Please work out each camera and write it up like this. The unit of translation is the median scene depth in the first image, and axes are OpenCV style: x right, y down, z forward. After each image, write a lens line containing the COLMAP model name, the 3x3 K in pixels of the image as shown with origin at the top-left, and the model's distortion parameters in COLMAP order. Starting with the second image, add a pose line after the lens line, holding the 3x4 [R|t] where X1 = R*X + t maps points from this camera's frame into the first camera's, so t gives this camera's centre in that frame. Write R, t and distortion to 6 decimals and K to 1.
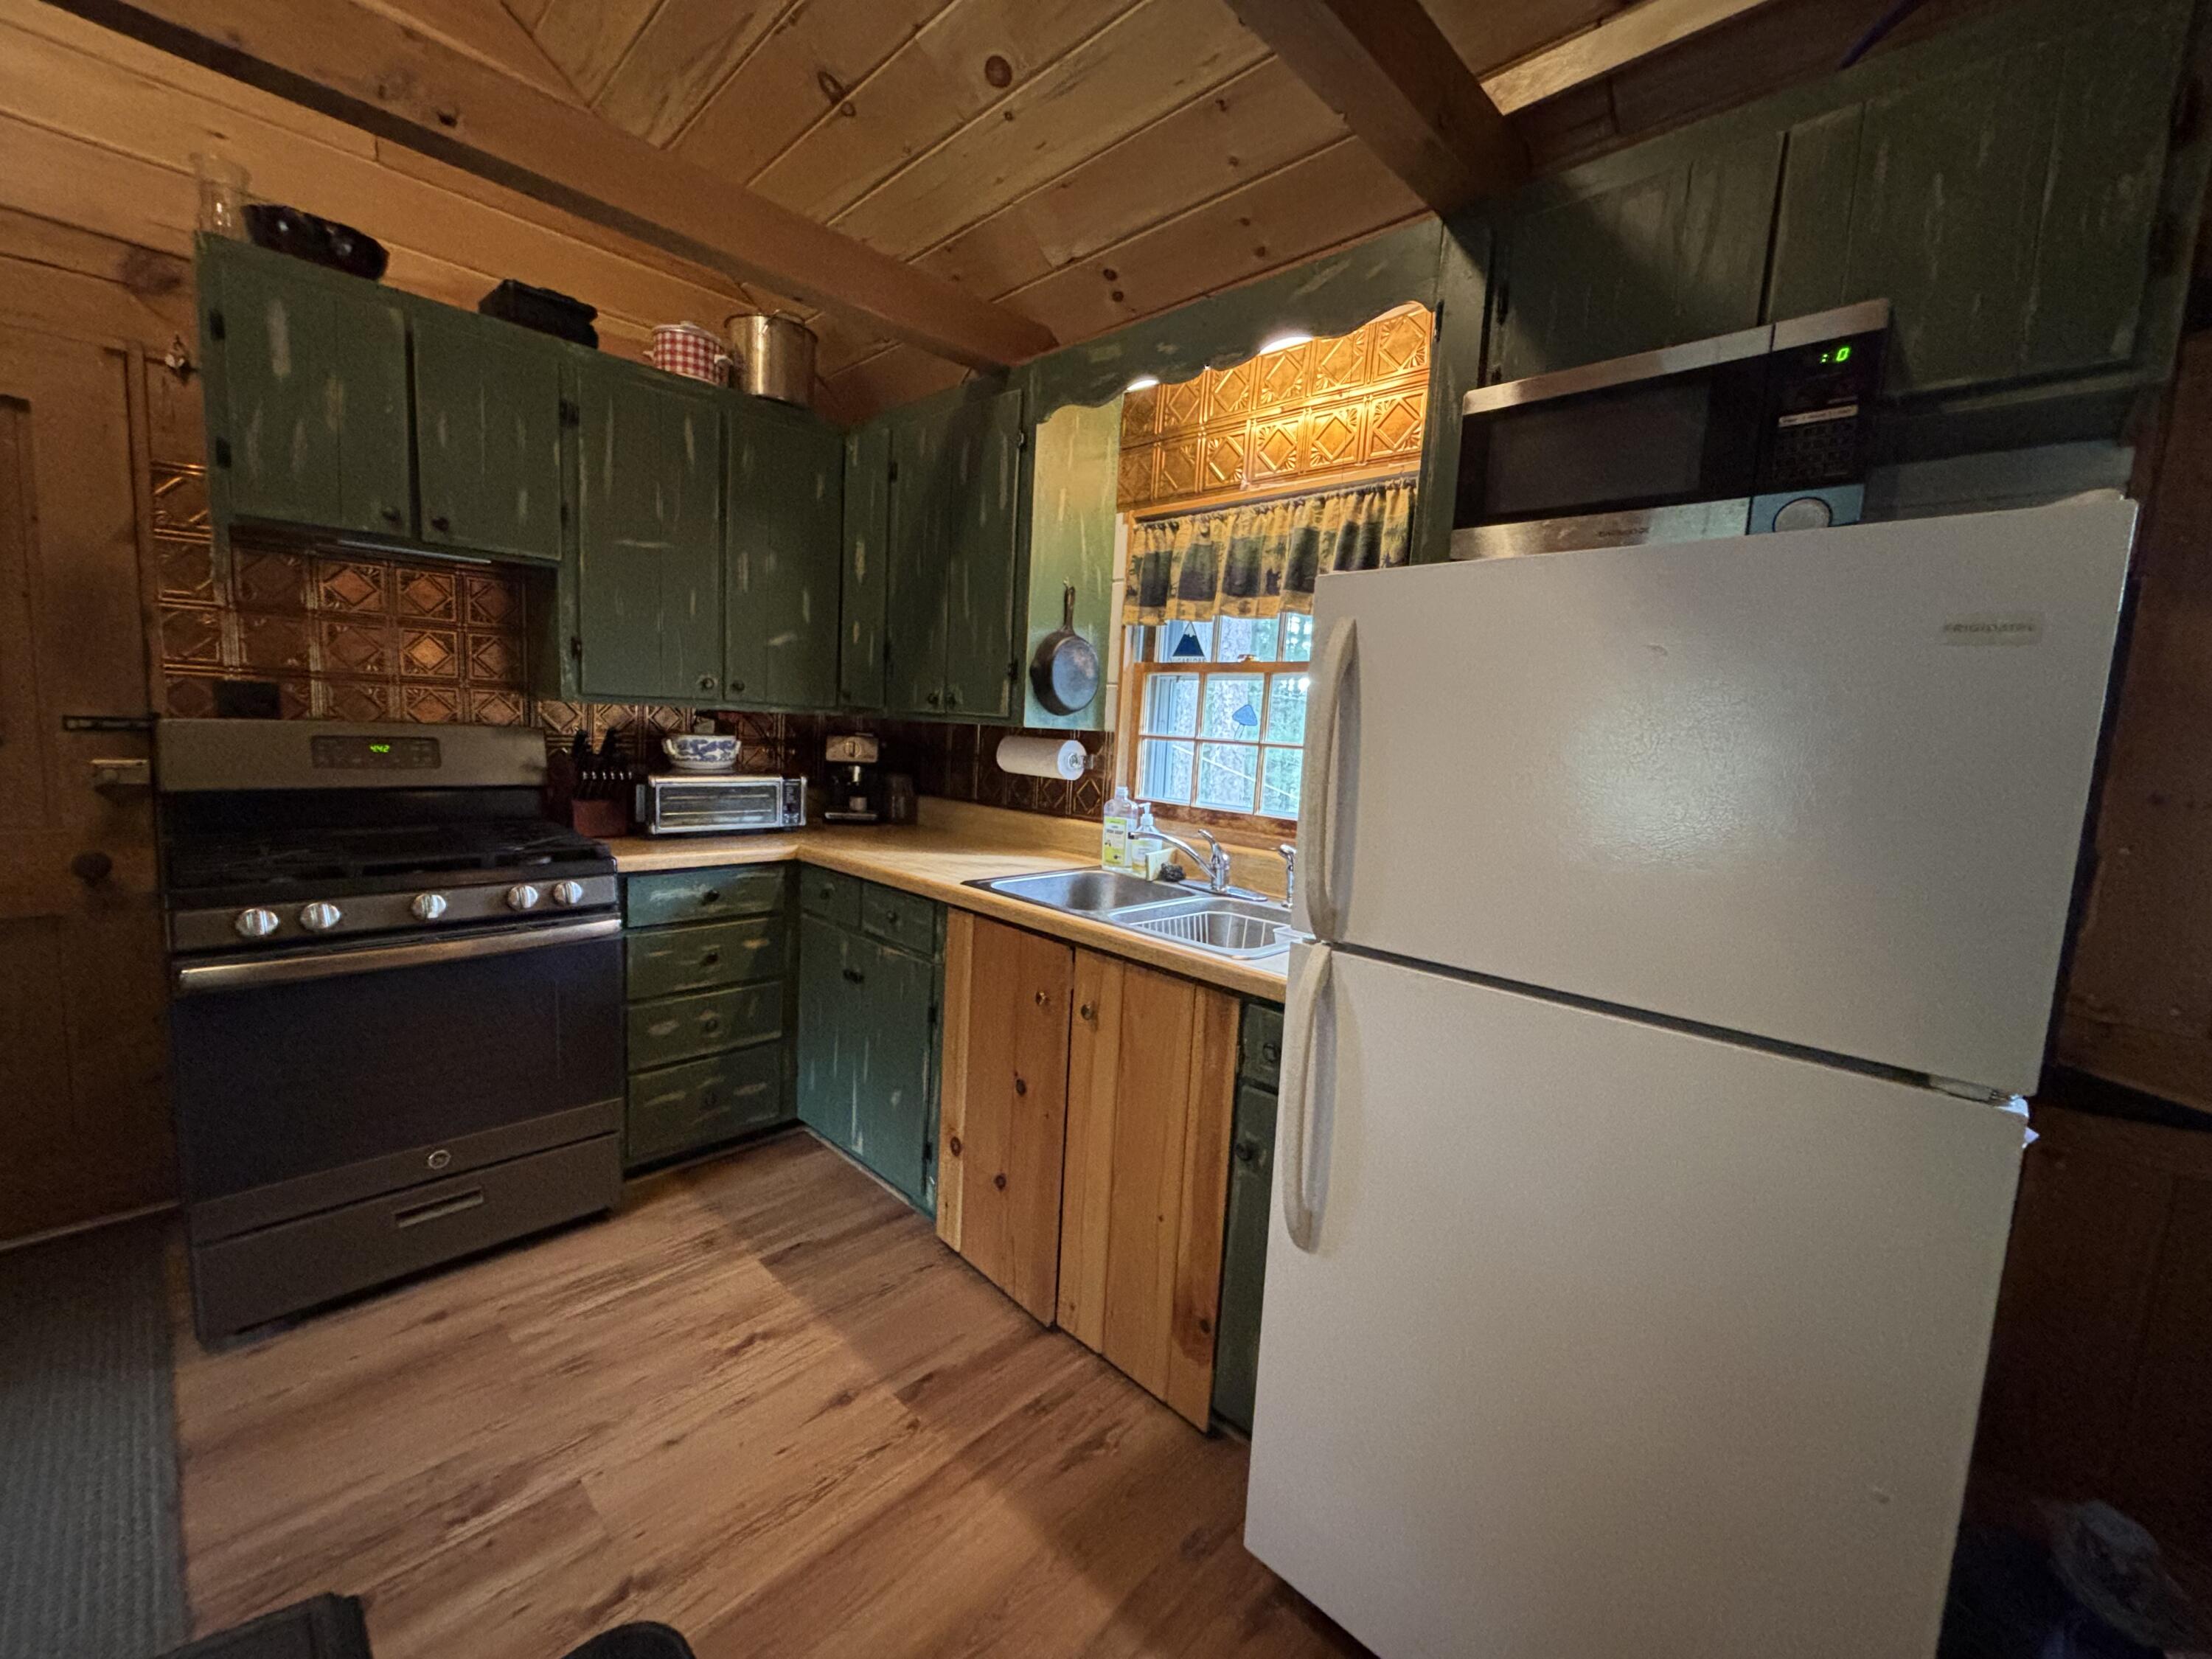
lens RADIAL K [[893.5, 0, 1105.1], [0, 893.5, 825.3], [0, 0, 1]] dist [-0.002201, 0.001426]
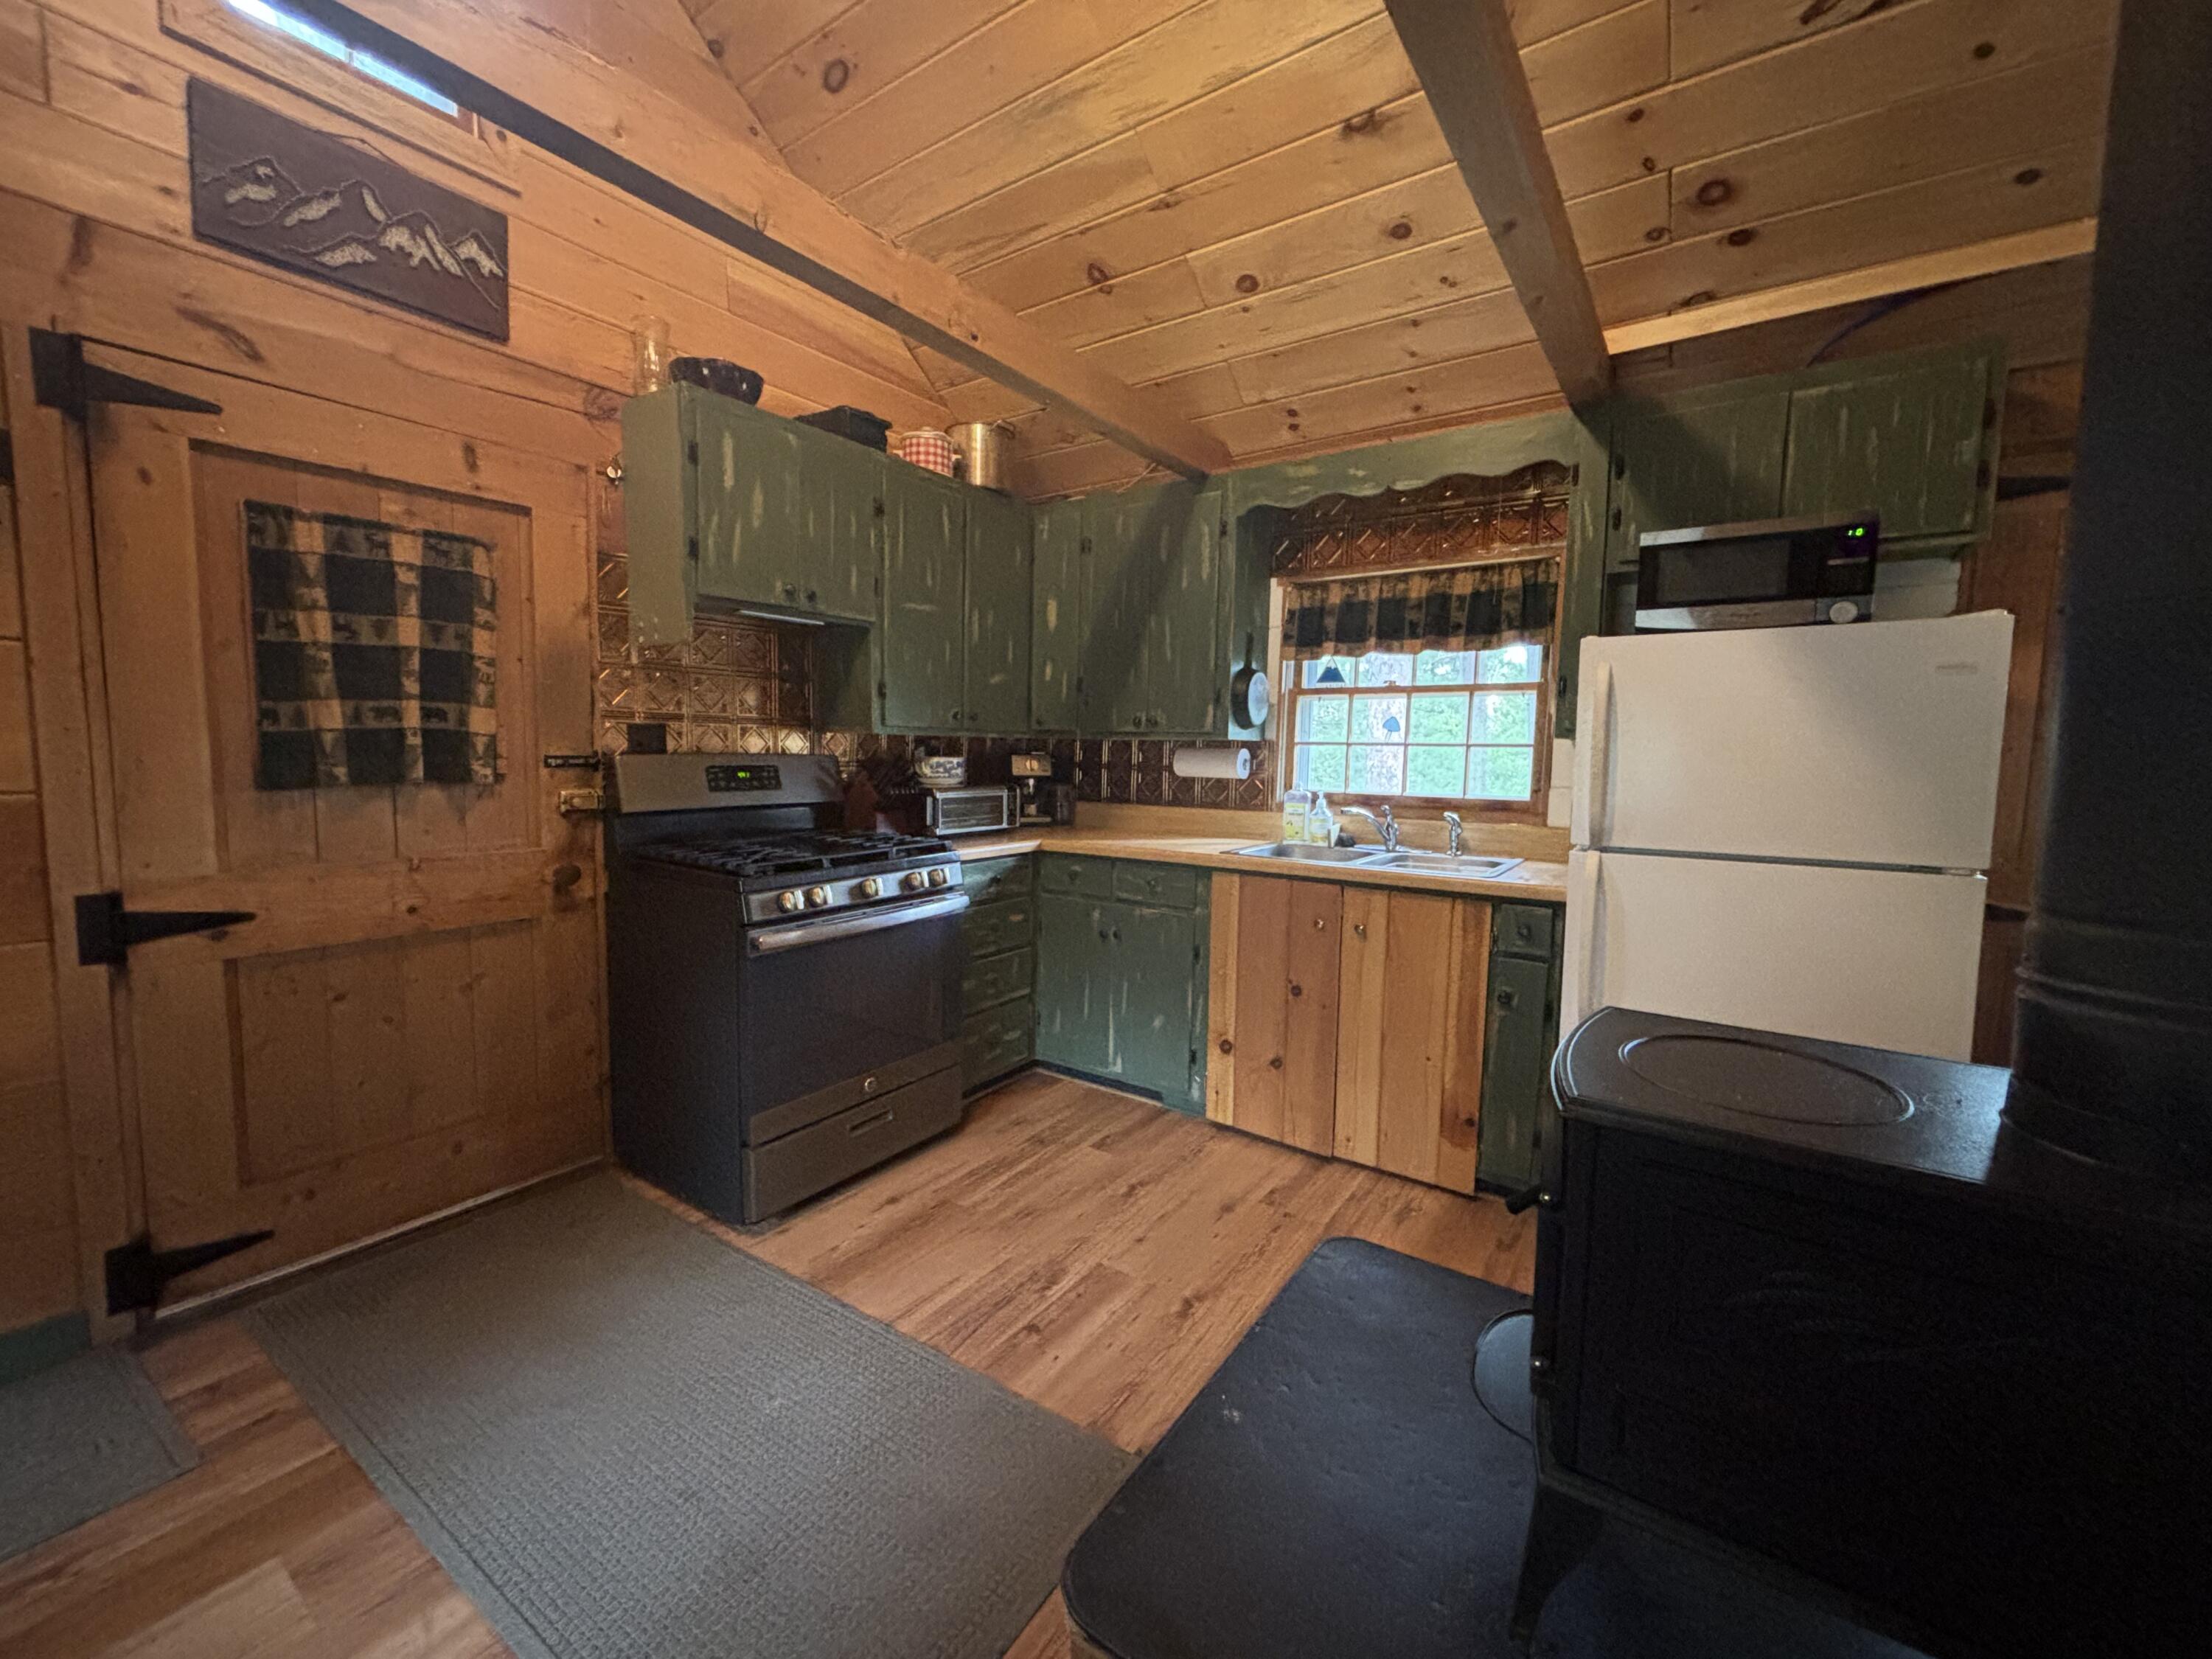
lens RADIAL K [[893.5, 0, 1105.6], [0, 893.5, 824.1], [0, 0, 1]] dist [-0.002201, 0.001426]
pose [[0.985828, -0.051681, 0.159598, -0.549622], [0.055320, 0.998298, -0.018436, 0.035372], [-0.158374, 0.027004, 0.987010, -0.320594]]
